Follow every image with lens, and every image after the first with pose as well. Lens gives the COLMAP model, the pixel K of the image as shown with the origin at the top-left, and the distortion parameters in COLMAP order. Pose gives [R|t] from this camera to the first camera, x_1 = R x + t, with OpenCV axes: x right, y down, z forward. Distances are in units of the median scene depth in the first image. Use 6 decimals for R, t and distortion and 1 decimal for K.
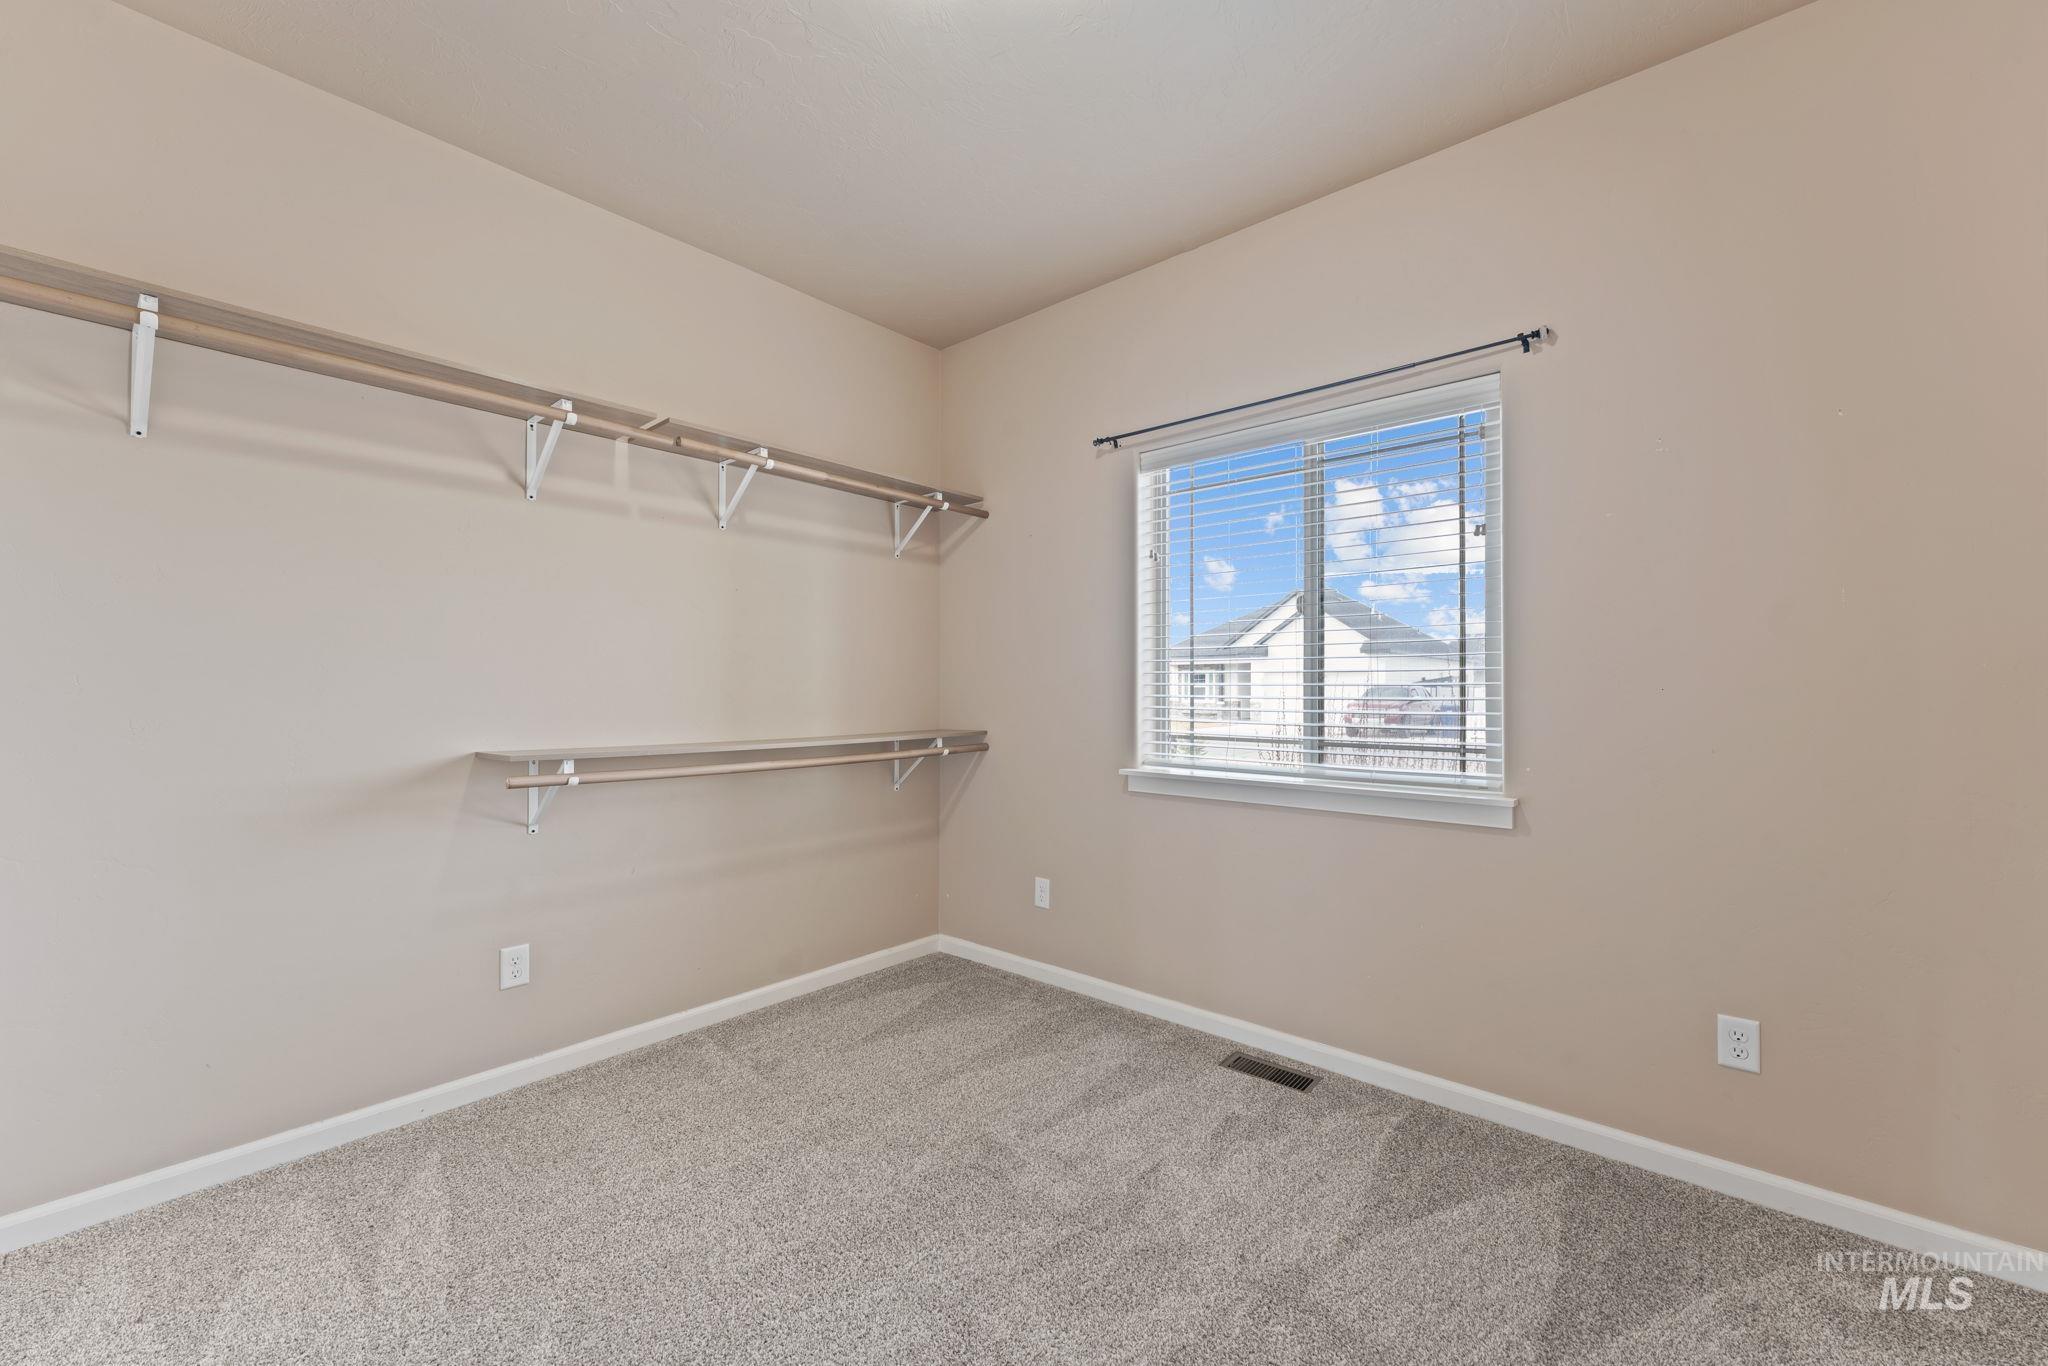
lens RADIAL K [[814.0, 0, 1024.0], [0, 814.0, 679.5], [0, 0, 1]] dist [0.001025, -0.000054]
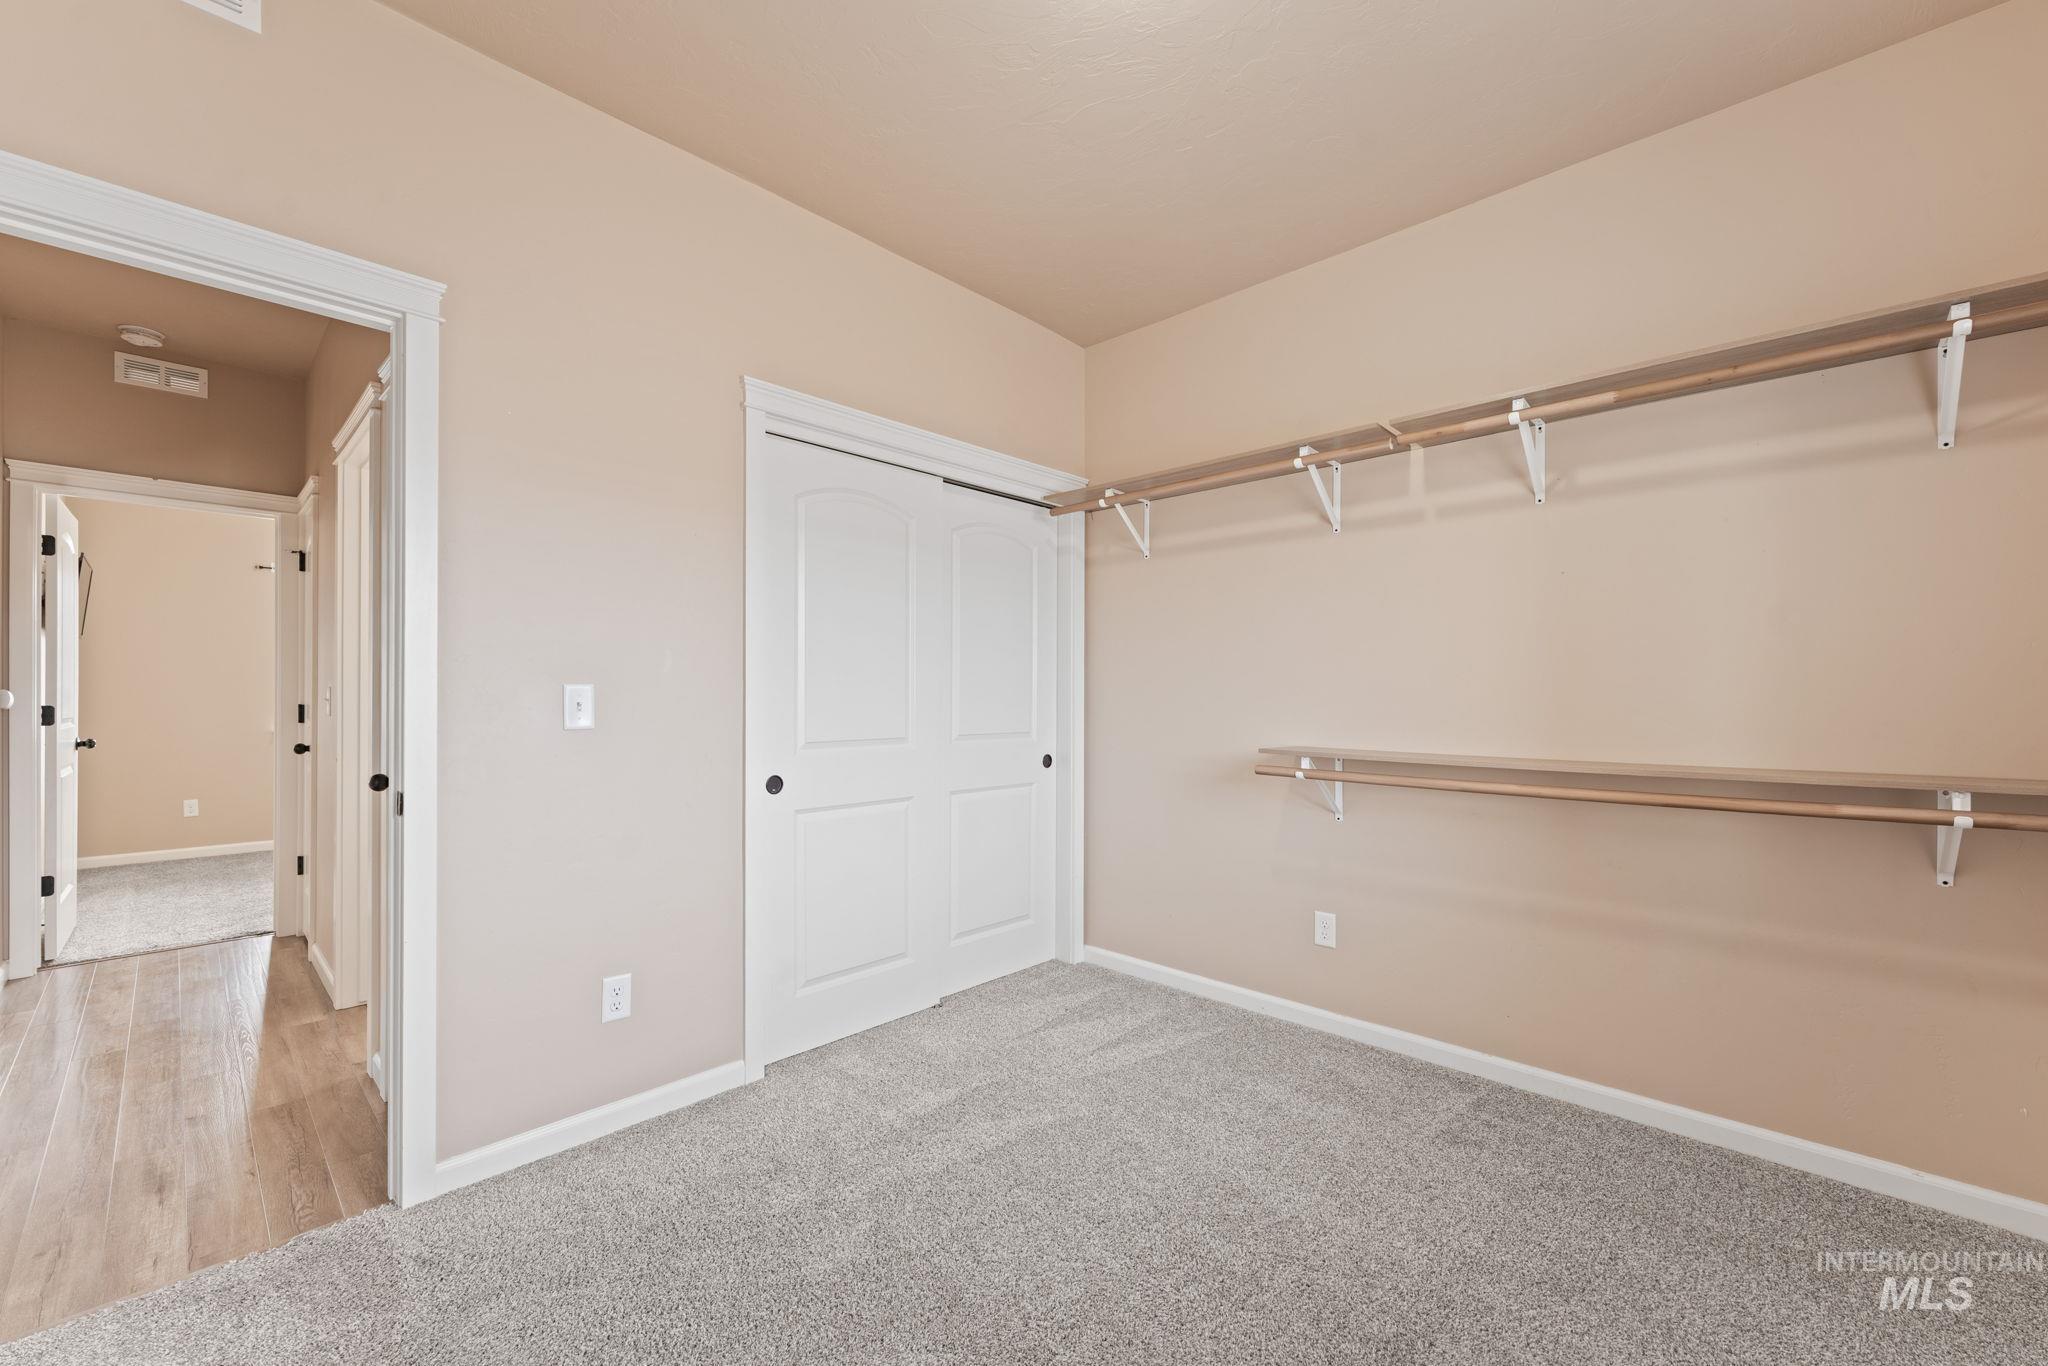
lens RADIAL K [[814.0, 0, 1016.0], [0, 814.0, 694.7], [0, 0, 1]] dist [0.001025, -0.000054]
pose [[-0.042057, -0.000177, -0.999115, 0.525356], [0.015143, 0.999885, -0.000815, 0.003264], [0.999000, -0.015164, -0.042049, 0.547169]]
